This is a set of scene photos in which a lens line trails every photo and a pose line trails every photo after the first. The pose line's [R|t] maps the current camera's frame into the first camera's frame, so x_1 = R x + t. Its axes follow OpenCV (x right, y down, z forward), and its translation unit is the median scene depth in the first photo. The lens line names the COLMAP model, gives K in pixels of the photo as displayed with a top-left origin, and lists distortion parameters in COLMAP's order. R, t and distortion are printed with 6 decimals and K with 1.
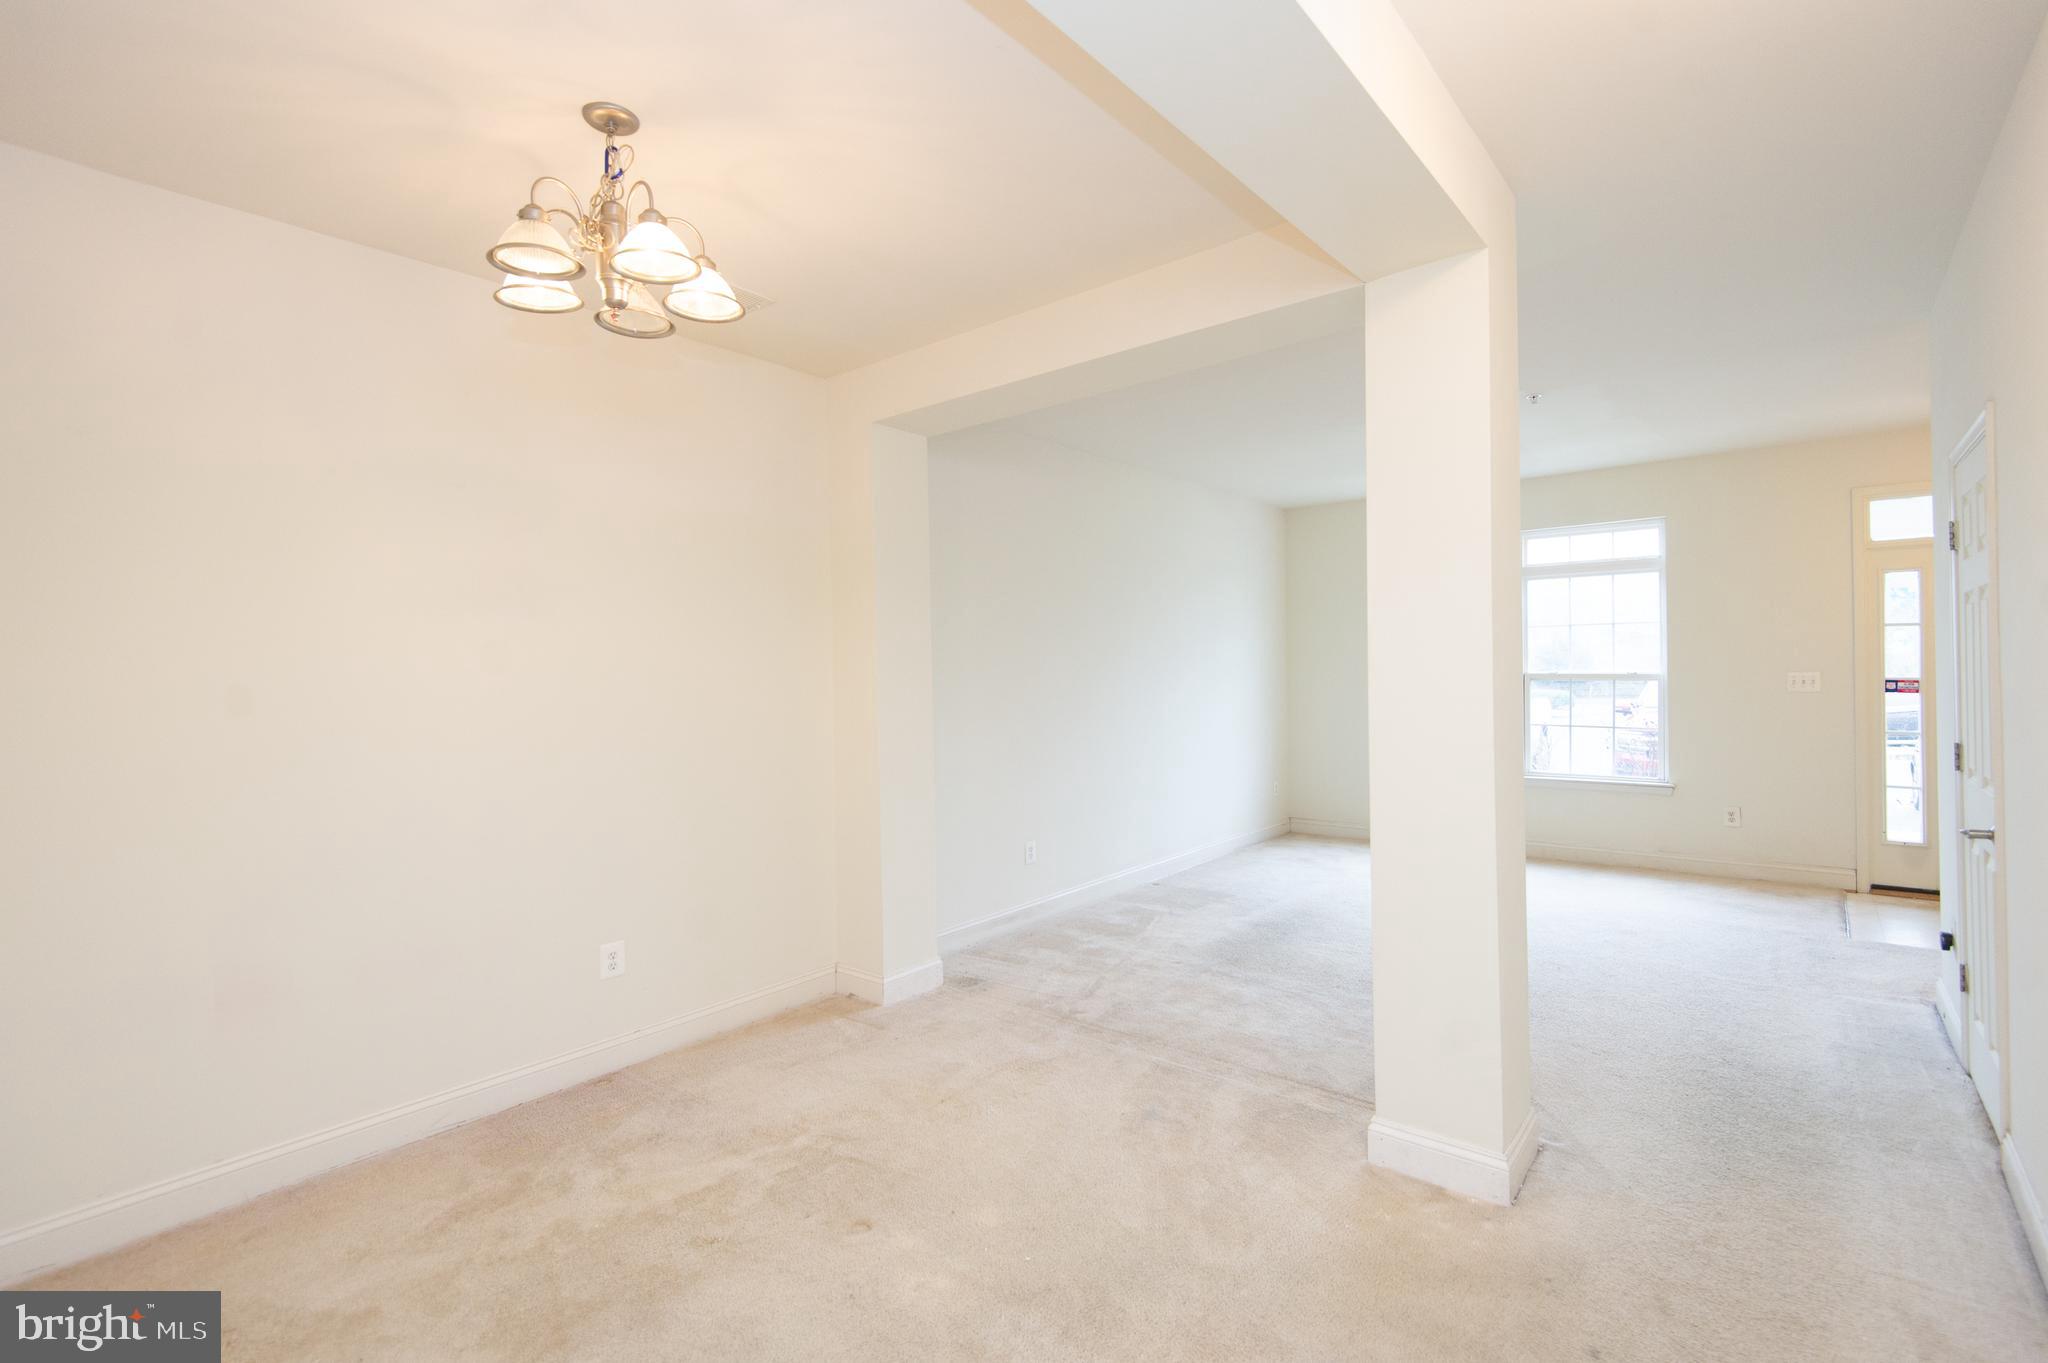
lens RADIAL K [[934.7, 0, 1033.2], [0, 934.7, 672.8], [0, 0, 1]] dist [0.002244, 0.000096]
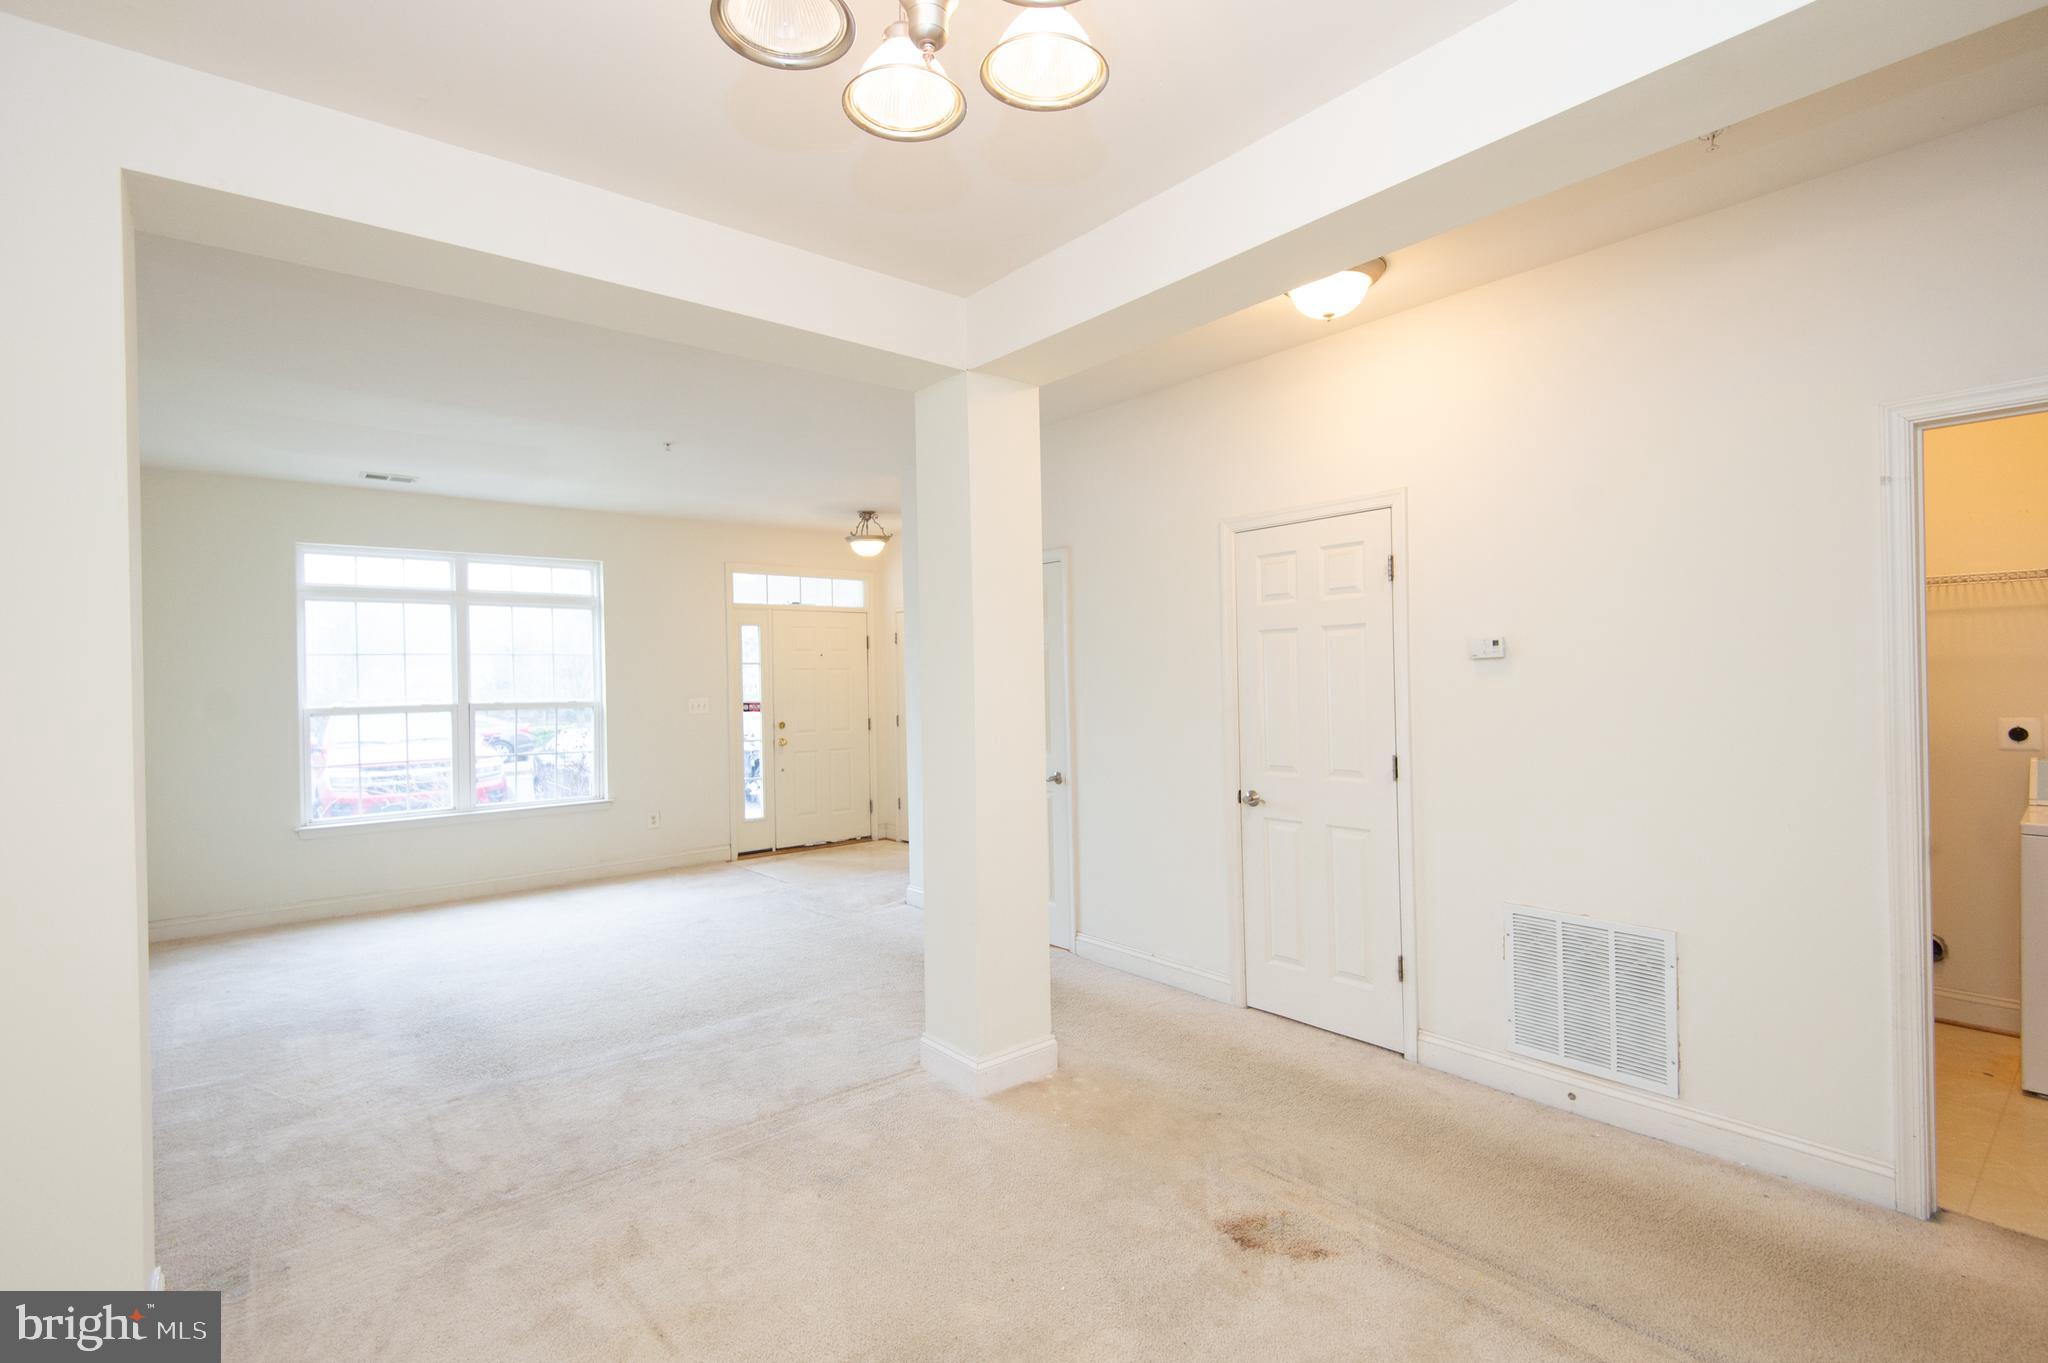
lens RADIAL K [[934.7, 0, 1033.2], [0, 934.7, 672.8], [0, 0, 1]] dist [0.002244, 0.000096]
pose [[0.172246, 0.022265, 0.984802, -0.343539], [0.017978, 0.999507, -0.025741, 0.005200], [-0.984890, 0.022138, 0.171761, 0.302311]]
